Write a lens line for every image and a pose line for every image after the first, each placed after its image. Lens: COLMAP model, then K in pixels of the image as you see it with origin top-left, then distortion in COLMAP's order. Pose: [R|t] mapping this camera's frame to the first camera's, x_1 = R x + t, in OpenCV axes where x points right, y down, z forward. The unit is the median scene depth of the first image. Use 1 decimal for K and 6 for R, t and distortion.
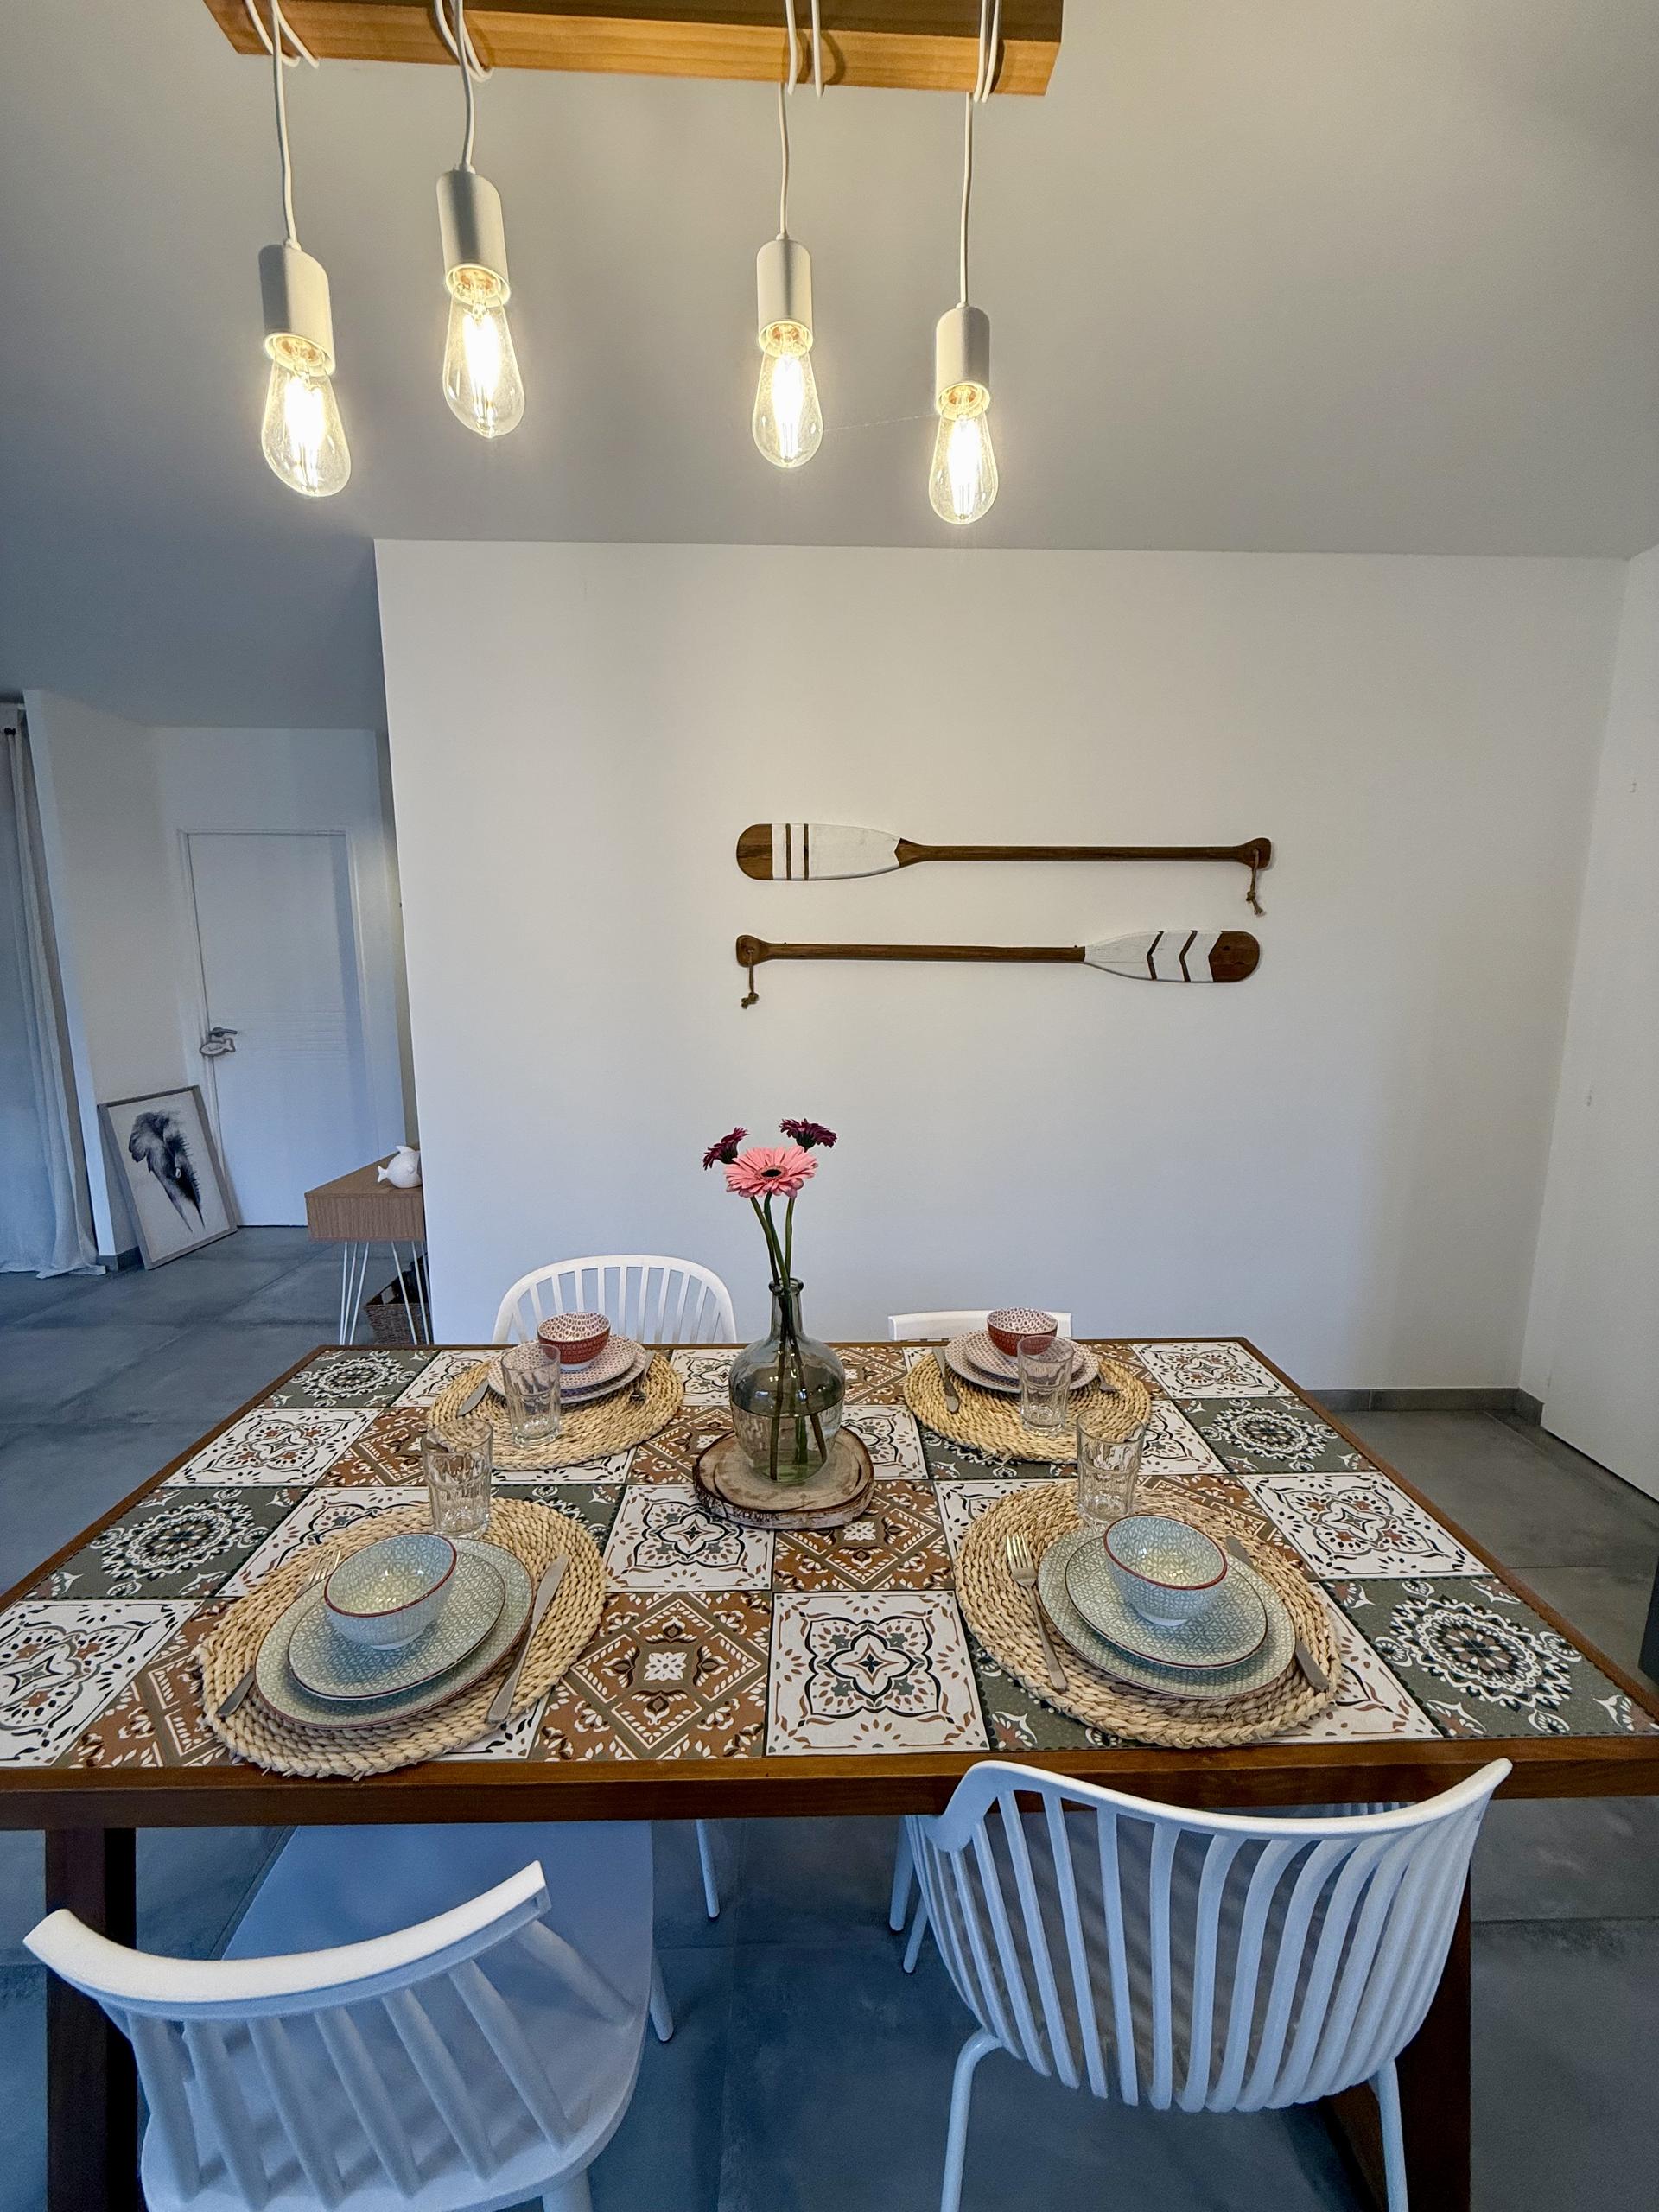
lens RADIAL K [[879.3, 0, 841.4], [0, 879.3, 1108.7], [0, 0, 1]] dist [0.001755, 0.000122]
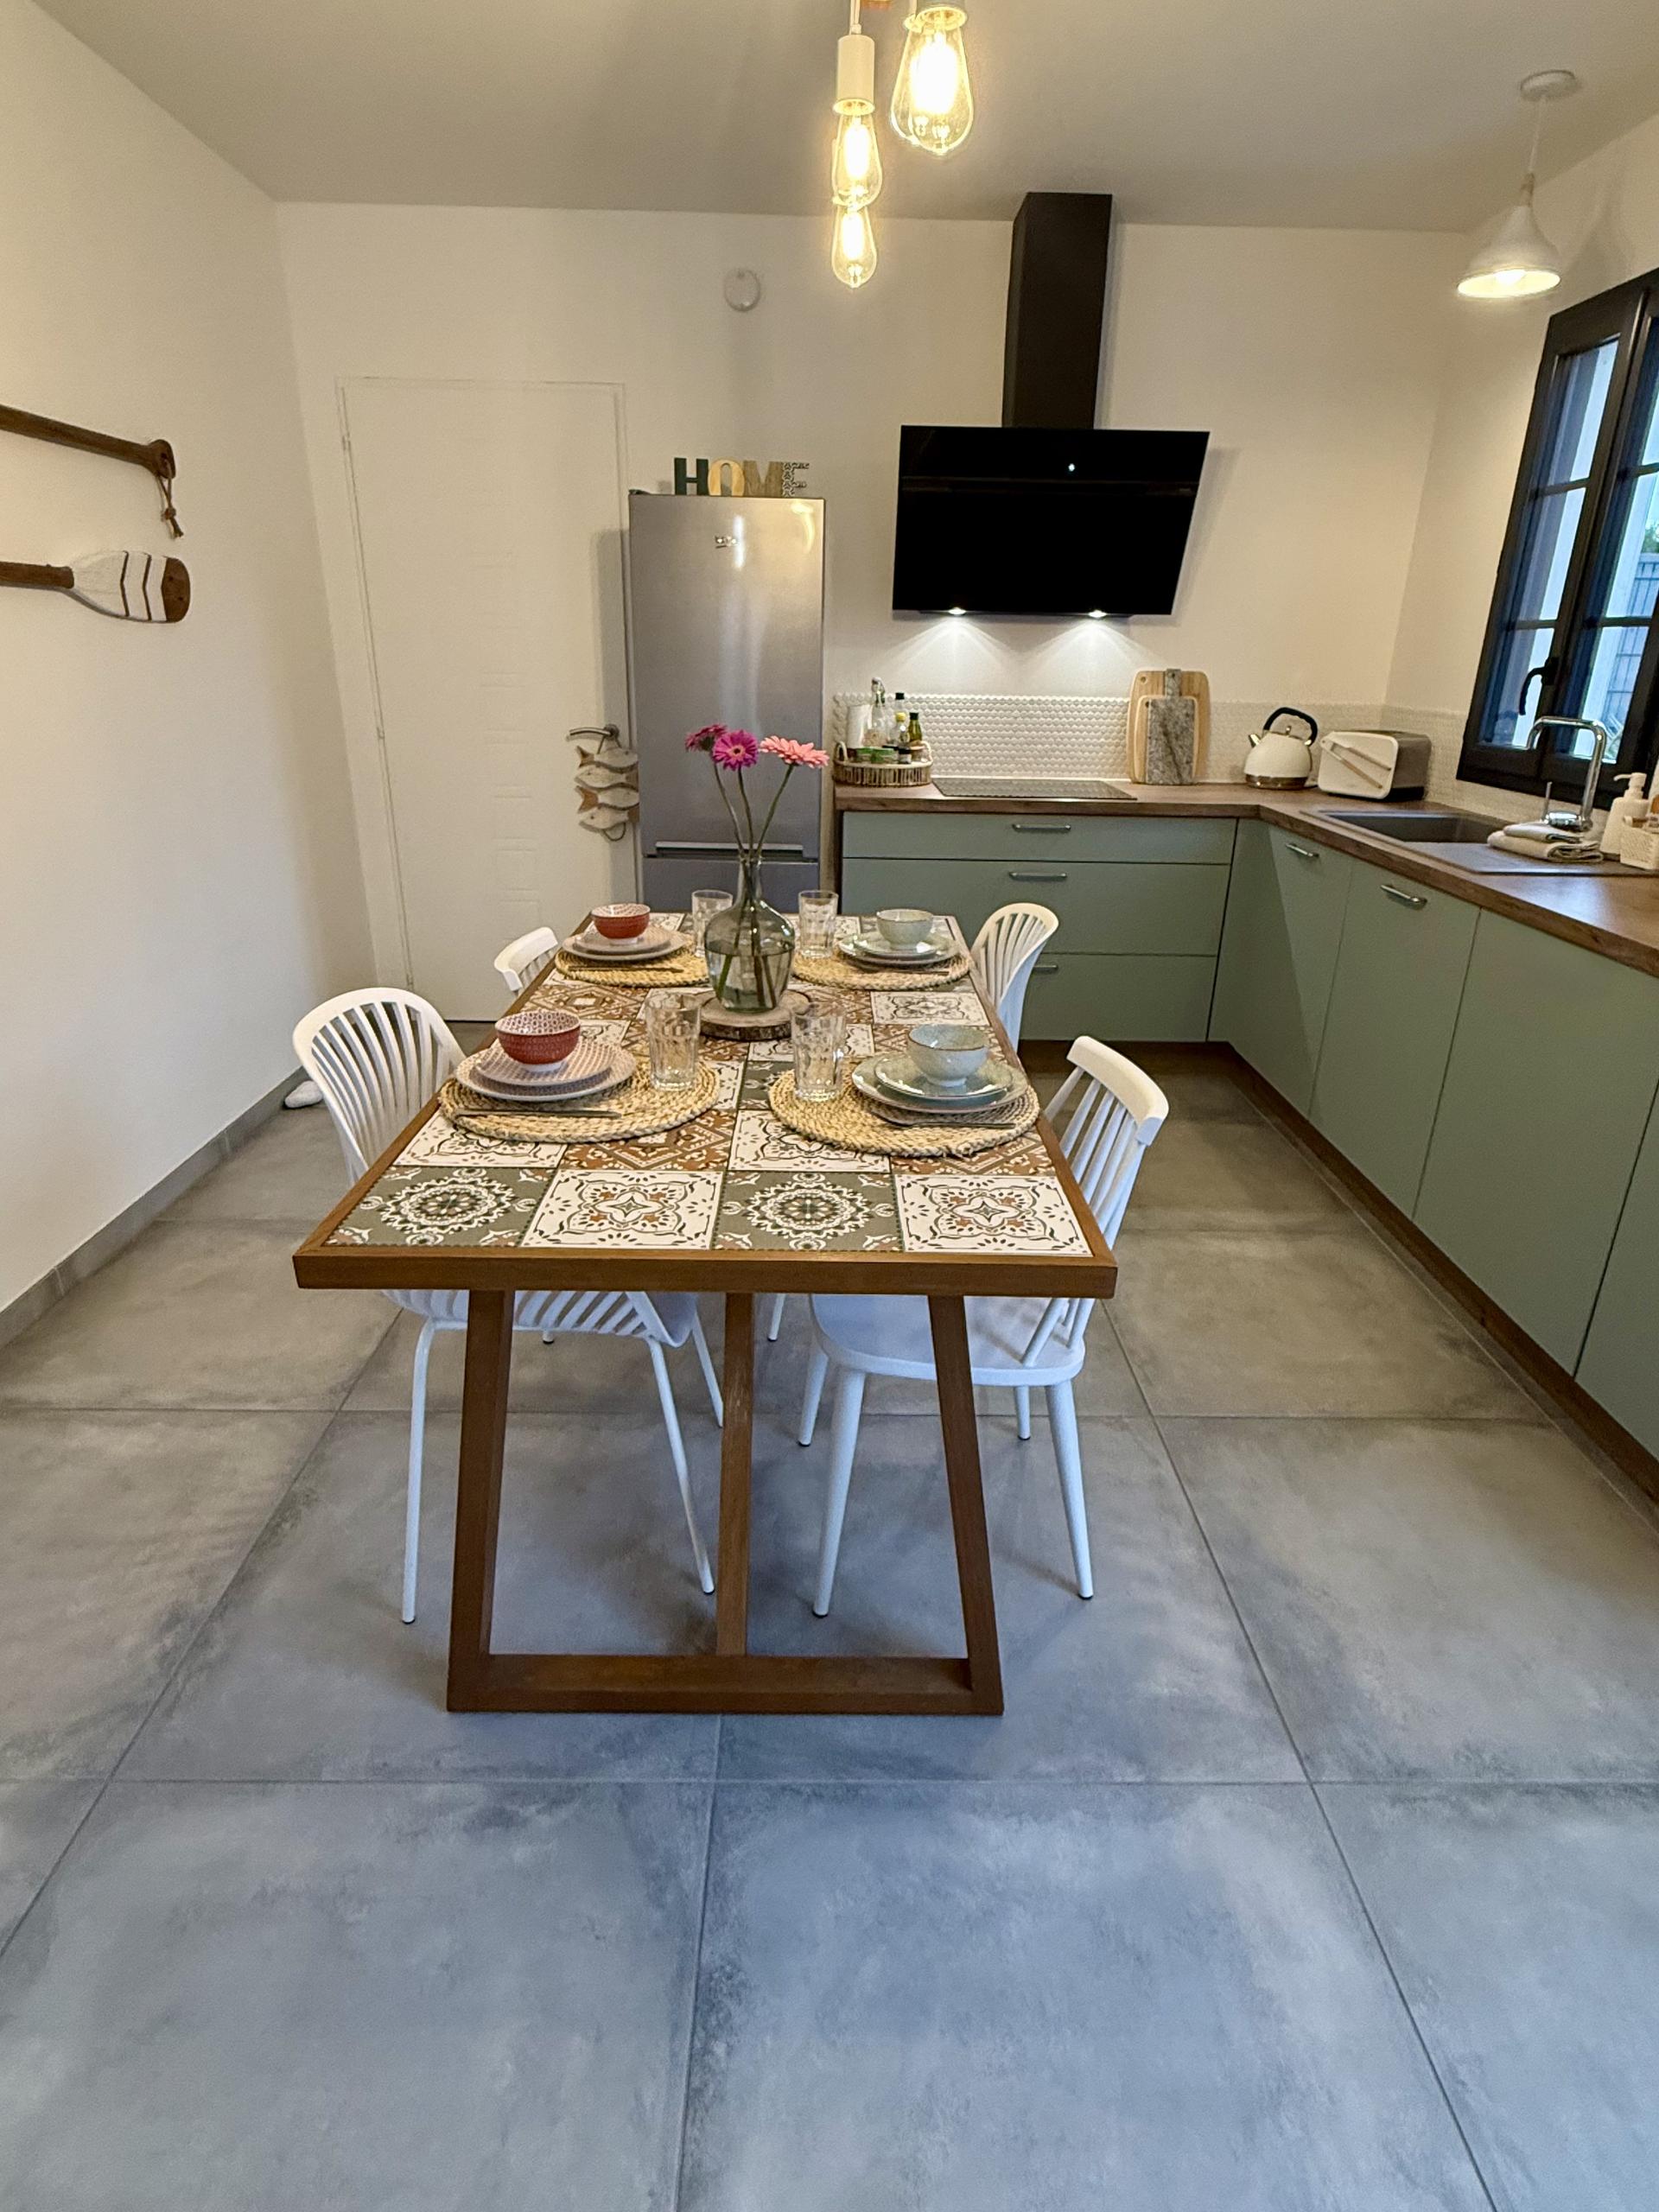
lens RADIAL K [[1163.3, 0, 831.0], [0, 1163.3, 1103.9], [0, 0, 1]] dist [-0.003116, 0.007123]
pose [[0.022128, -0.370590, 0.928533, -1.359431], [0.152463, 0.919148, 0.363211, -0.049388], [-0.988061, 0.133530, 0.076840, 0.627269]]
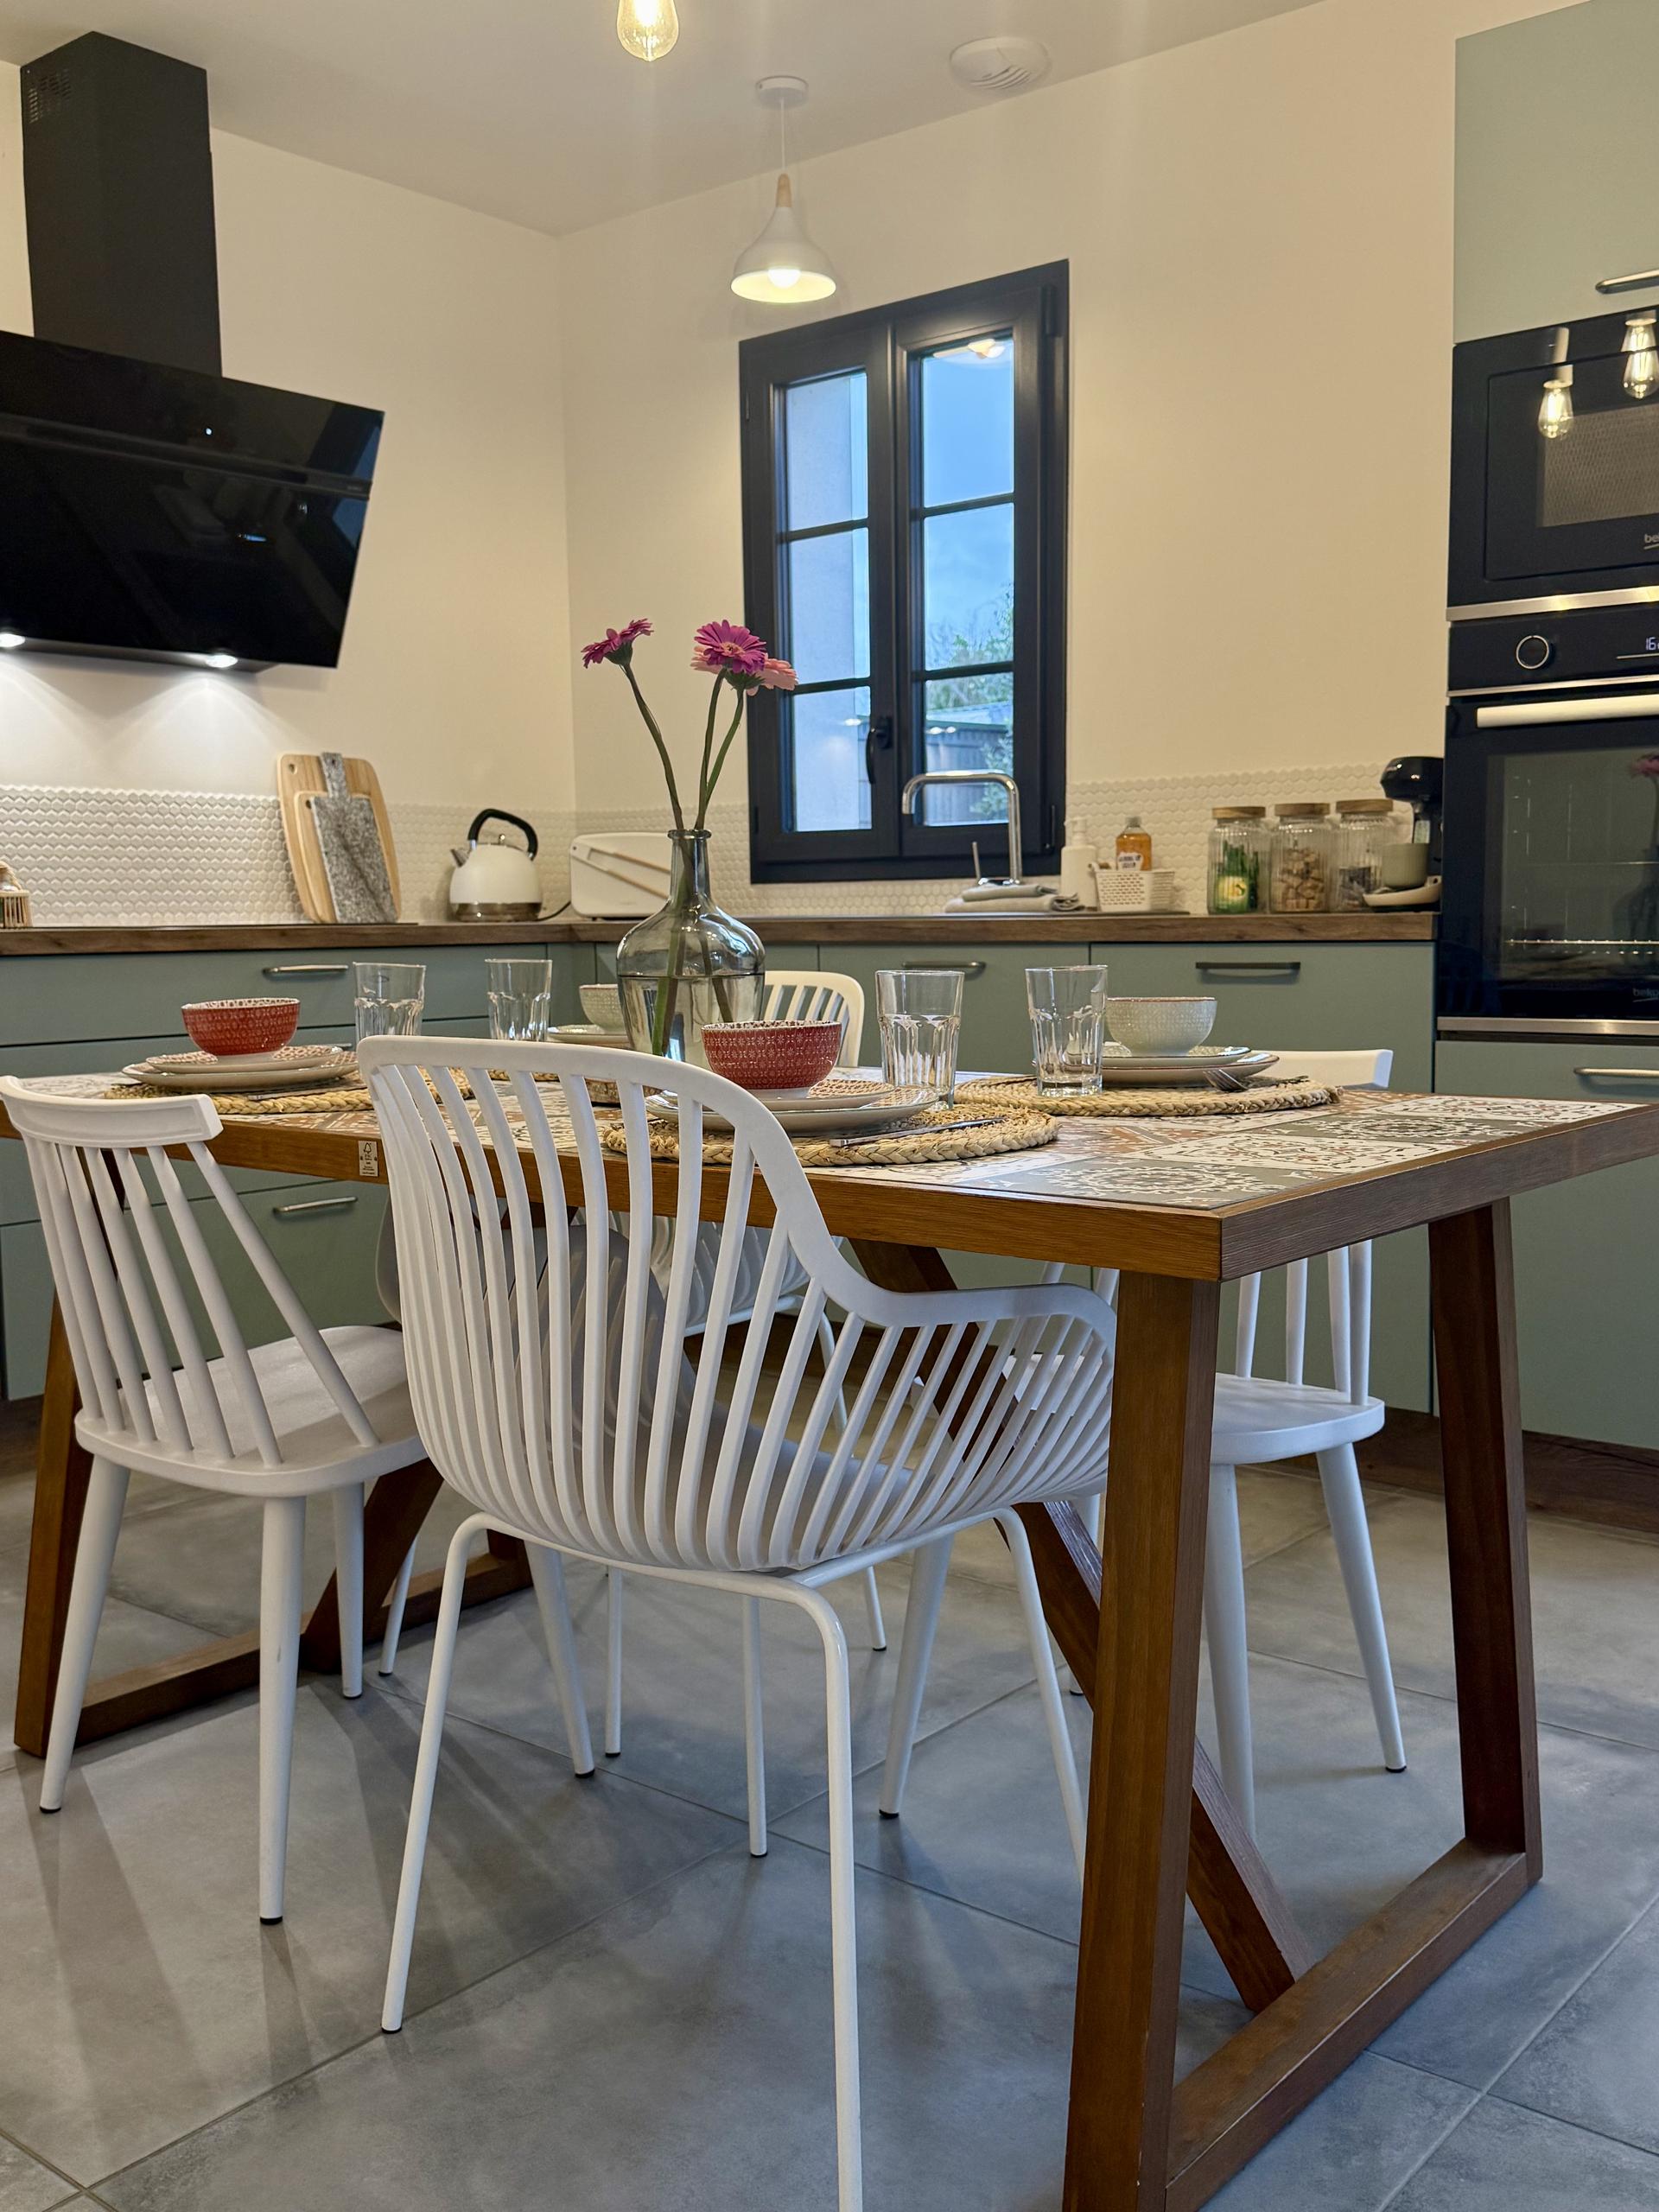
lens RADIAL K [[2062.5, 0, 825.9], [0, 2062.5, 1096.7], [0, 0, 1]] dist [0.129278, 0.000000]
pose [[-0.749869, -0.054390, 0.659347, -1.104840], [0.123994, 0.967401, 0.220819, 0.025882], [-0.649863, 0.247340, -0.718680, 1.832391]]
